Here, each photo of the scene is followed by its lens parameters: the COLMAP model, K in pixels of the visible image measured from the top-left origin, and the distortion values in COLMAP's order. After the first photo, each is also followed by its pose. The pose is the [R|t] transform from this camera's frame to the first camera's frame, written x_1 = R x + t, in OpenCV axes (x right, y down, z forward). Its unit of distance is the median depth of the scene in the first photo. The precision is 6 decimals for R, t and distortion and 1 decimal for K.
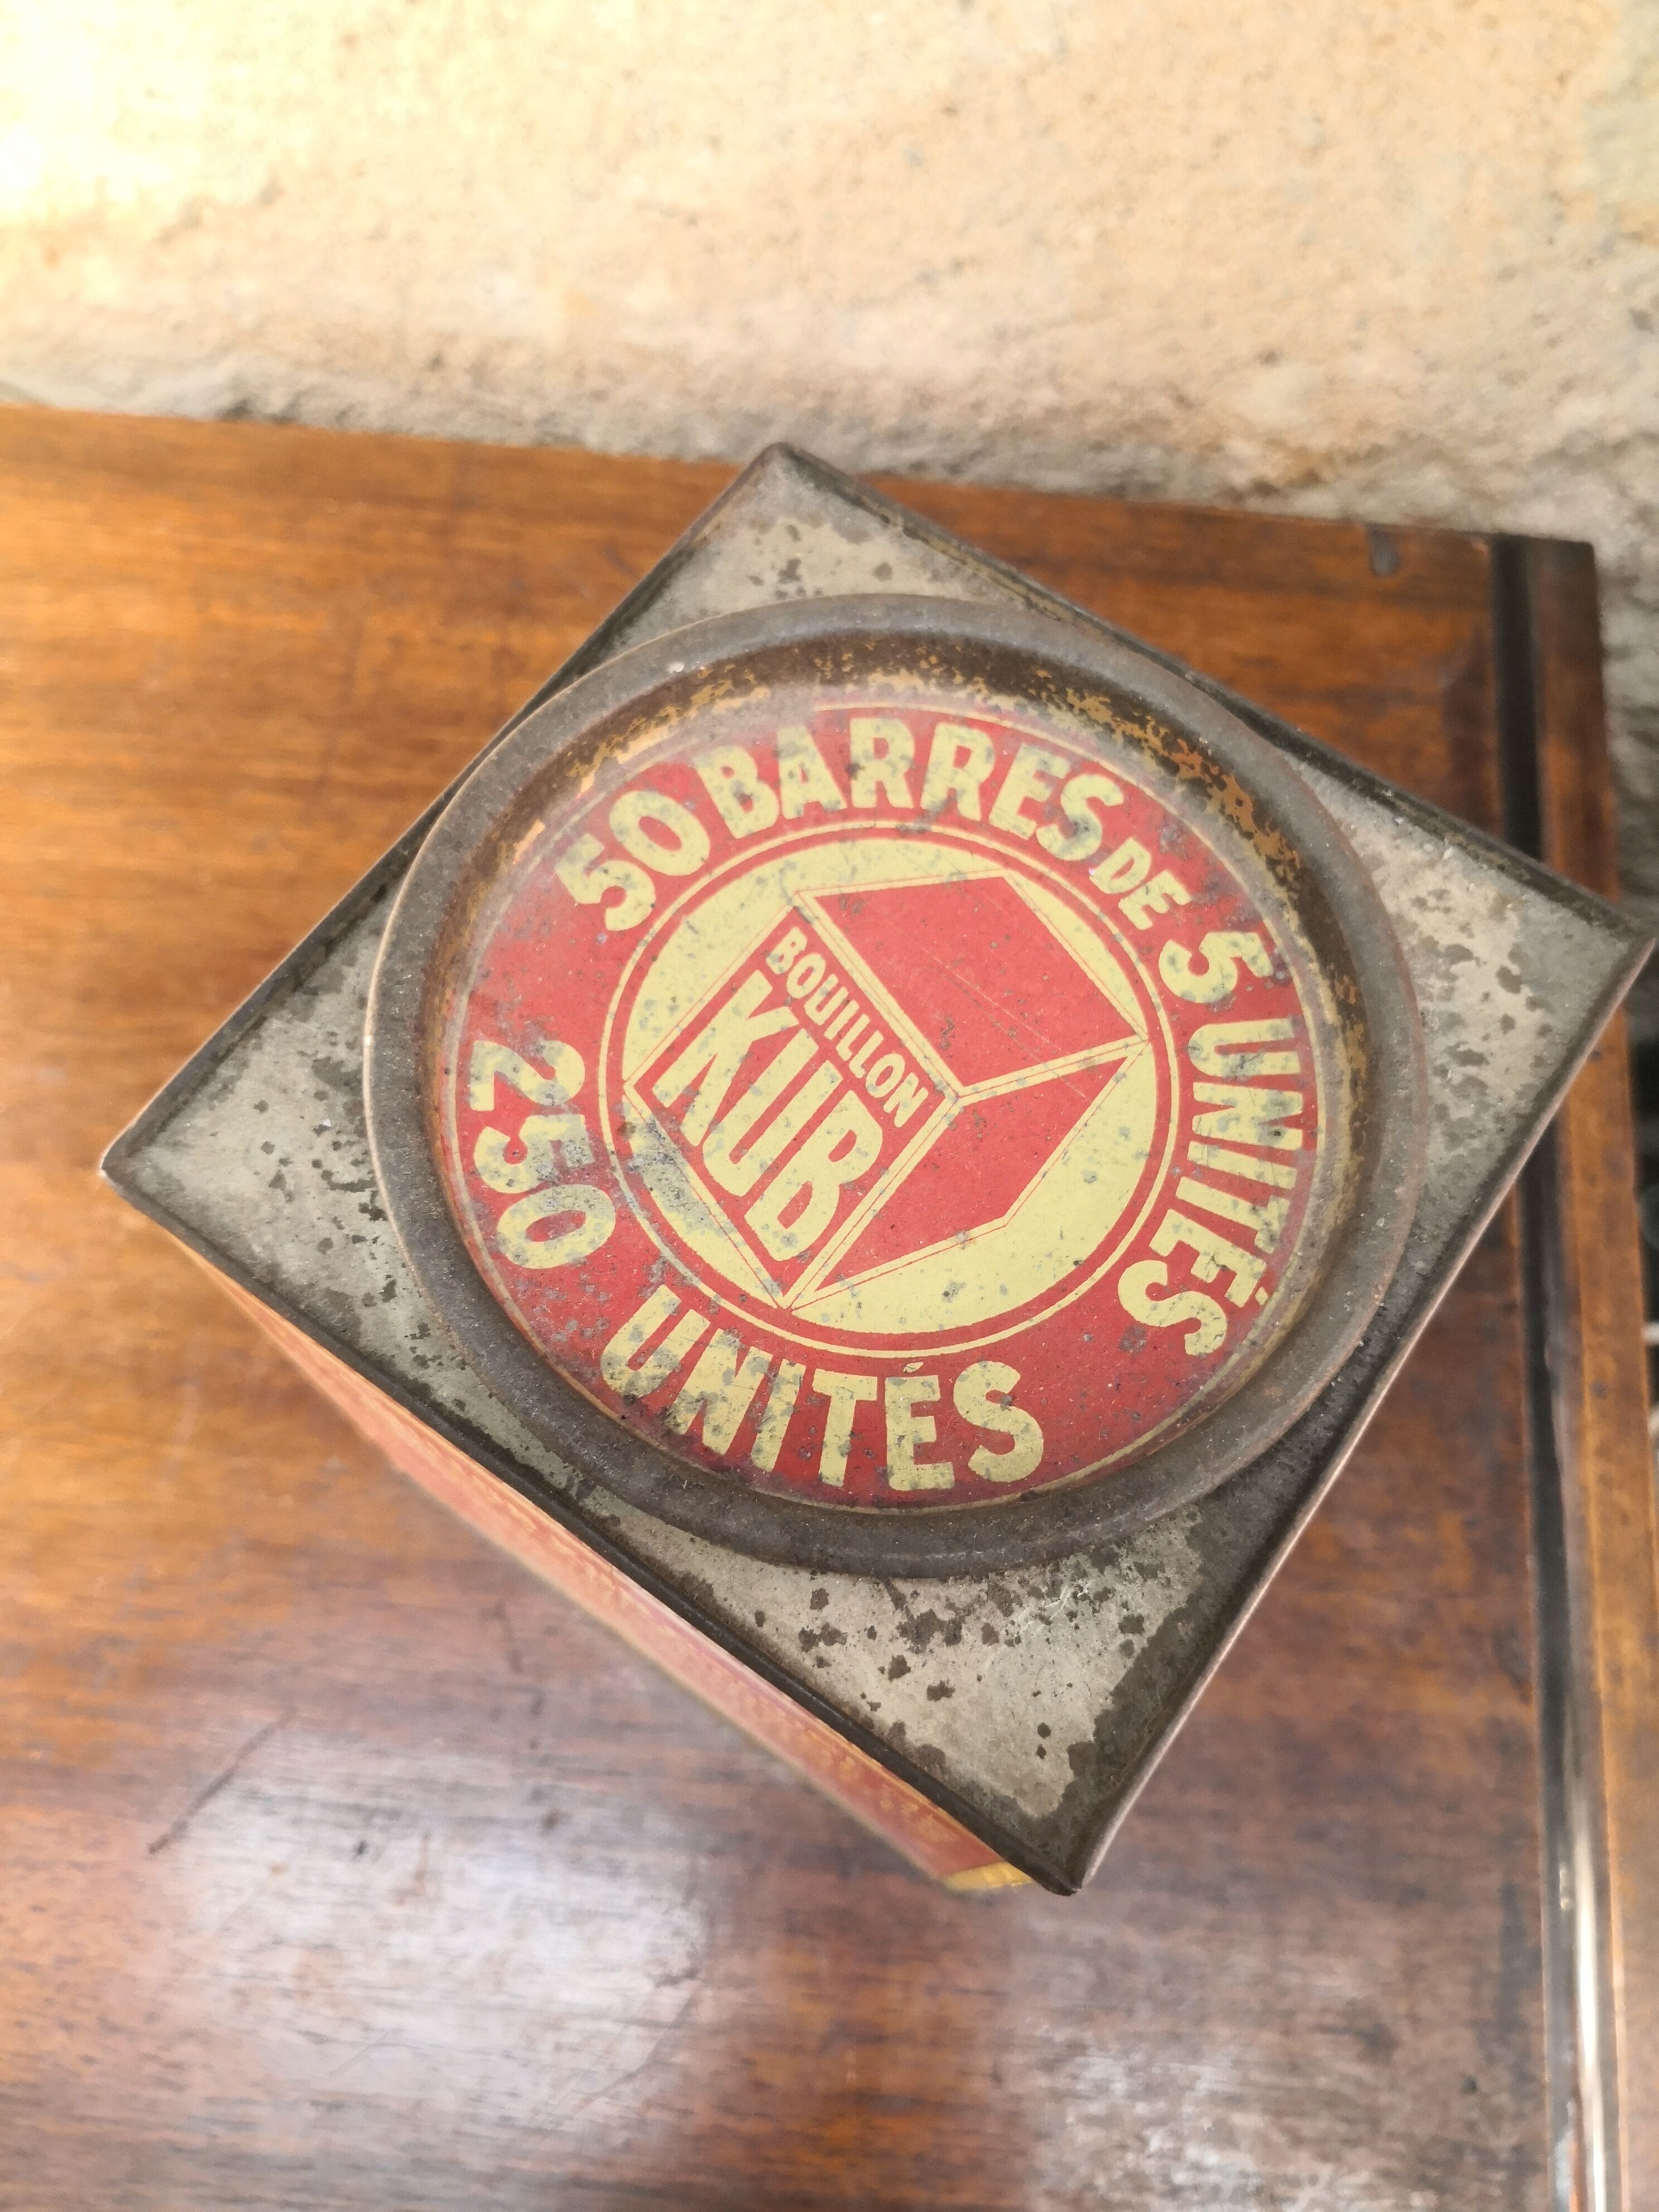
lens RADIAL K [[1846.9, 0, 827.3], [0, 1846.9, 1095.1], [0, 0, 1]] dist [-0.001199, -0.035582]
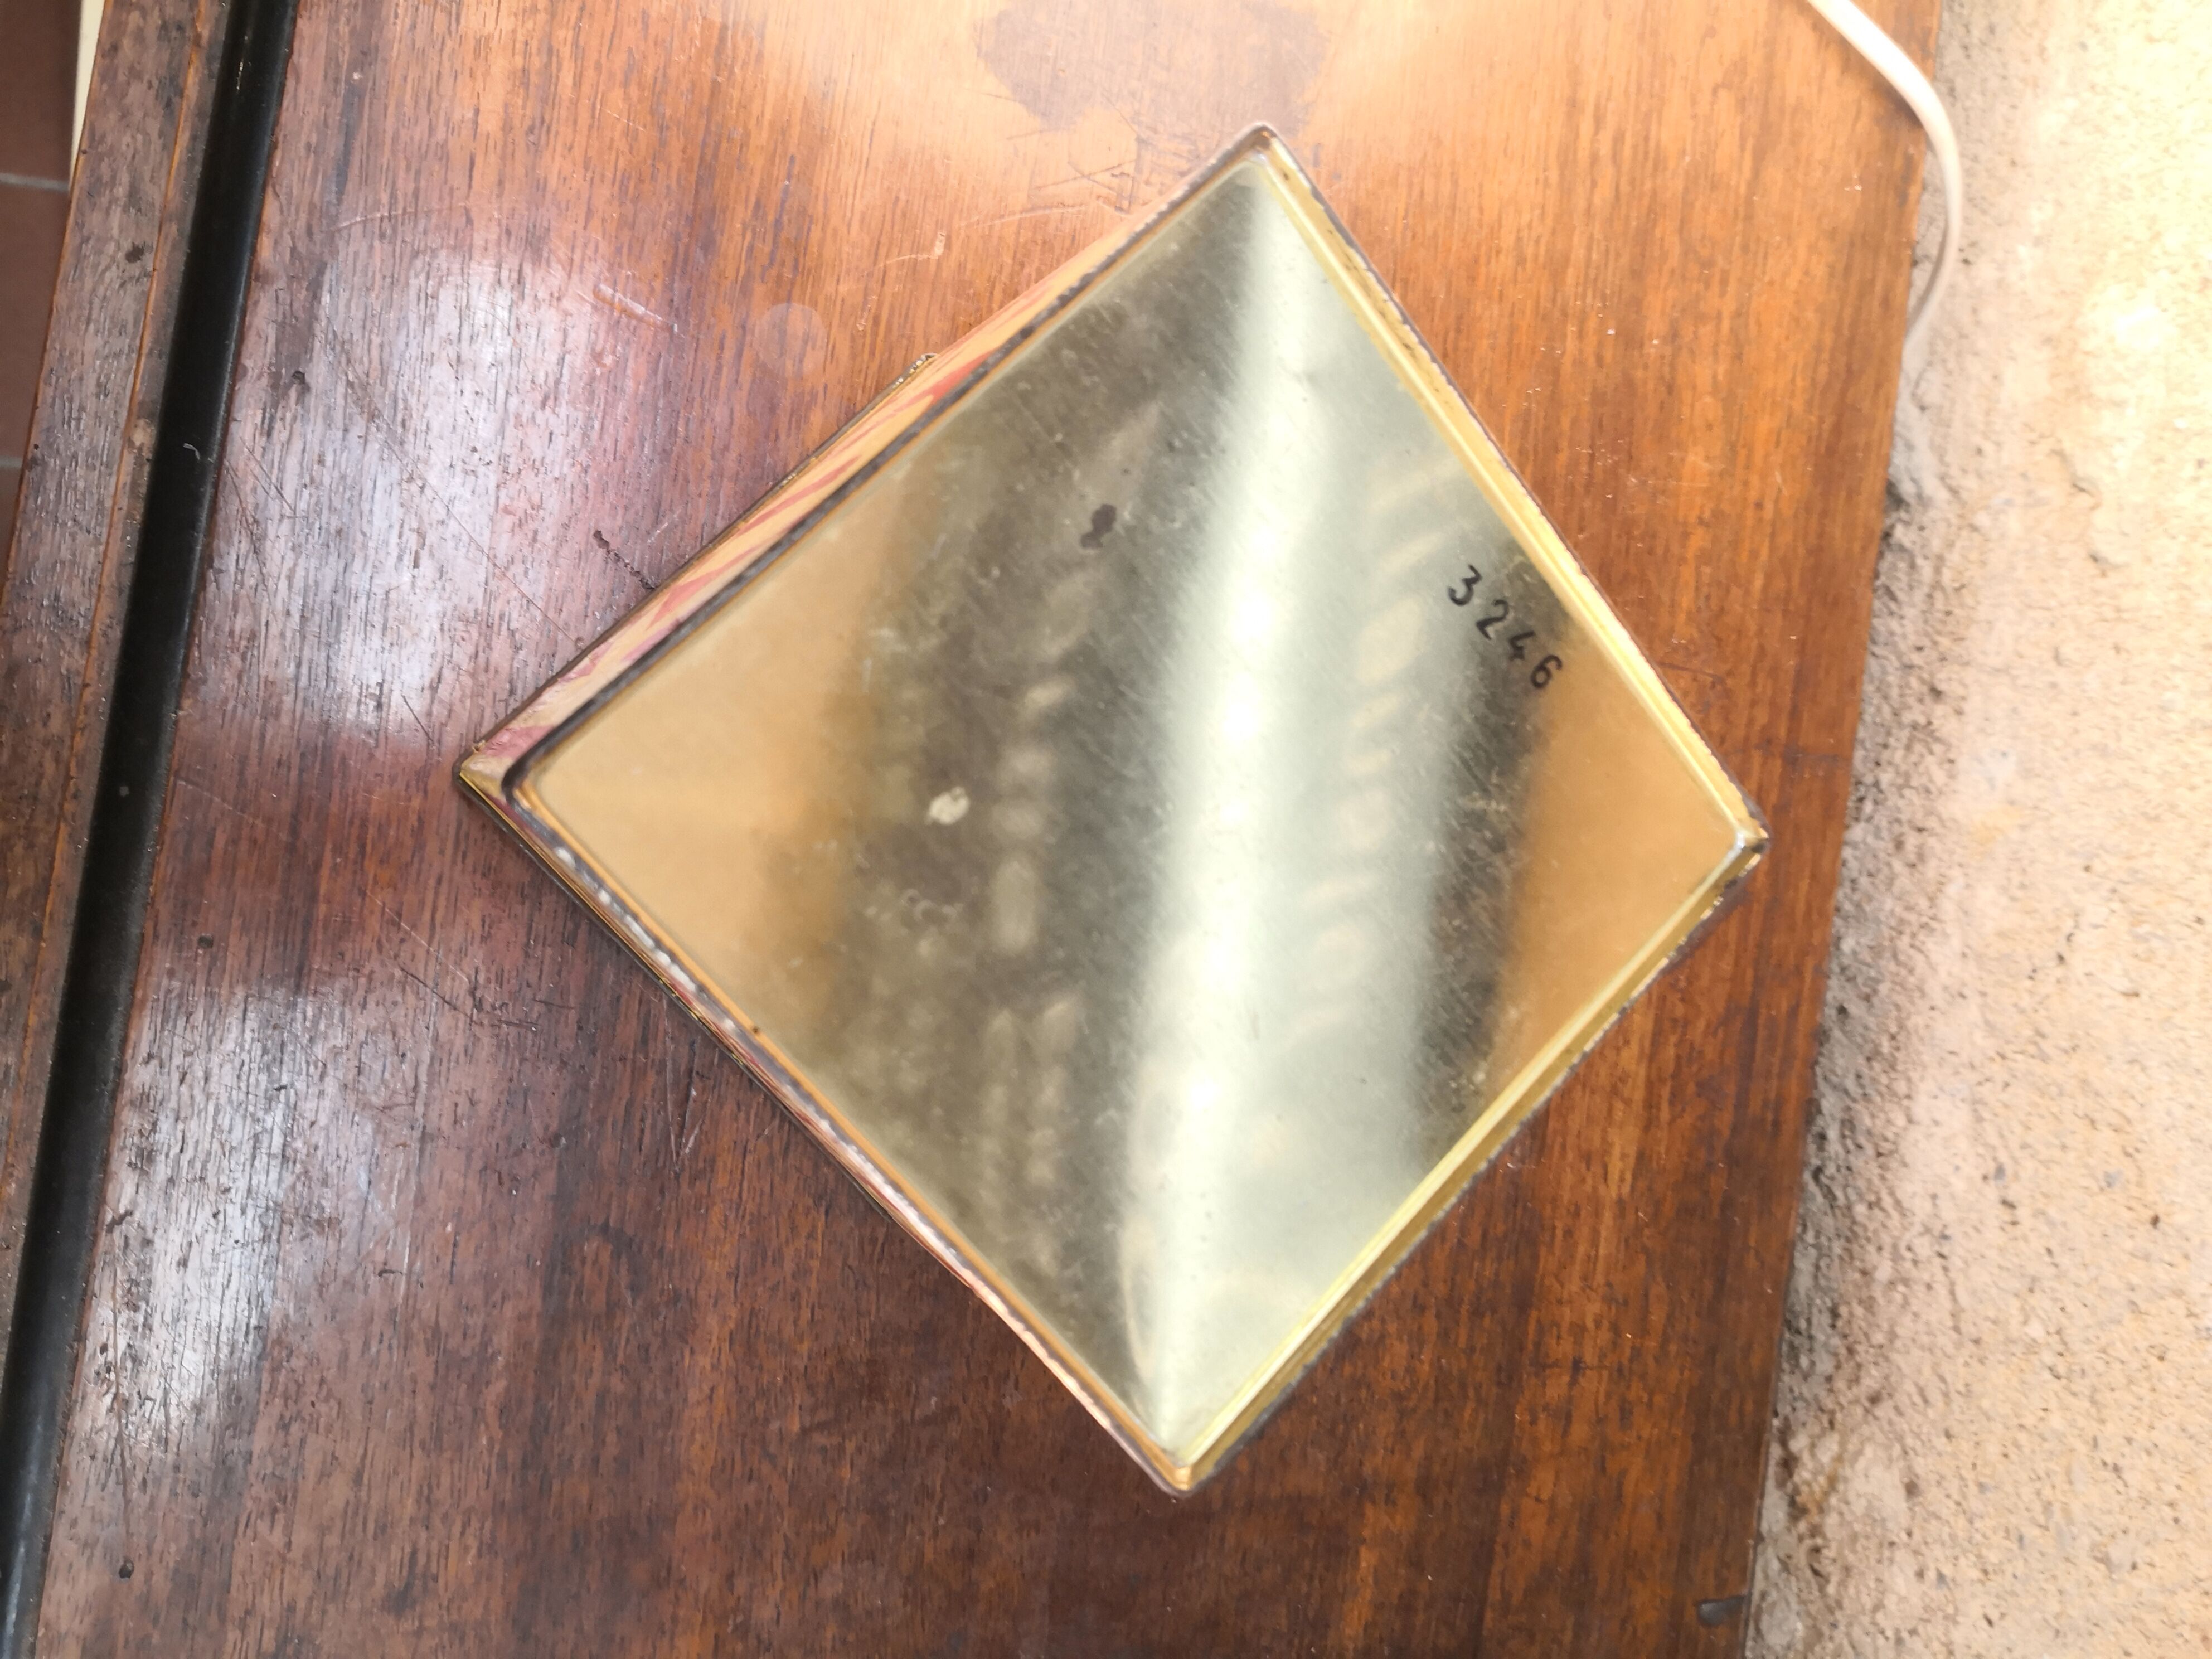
lens RADIAL K [[1846.9, 0, 1123.0], [0, 1846.9, 826.6], [0, 0, 1]] dist [-0.001199, -0.035582]
pose [[-0.032899, 0.999457, -0.001862, -0.138455], [-0.998070, -0.032755, 0.052751, 0.011721], [0.052661, 0.003594, 0.998606, -0.094607]]
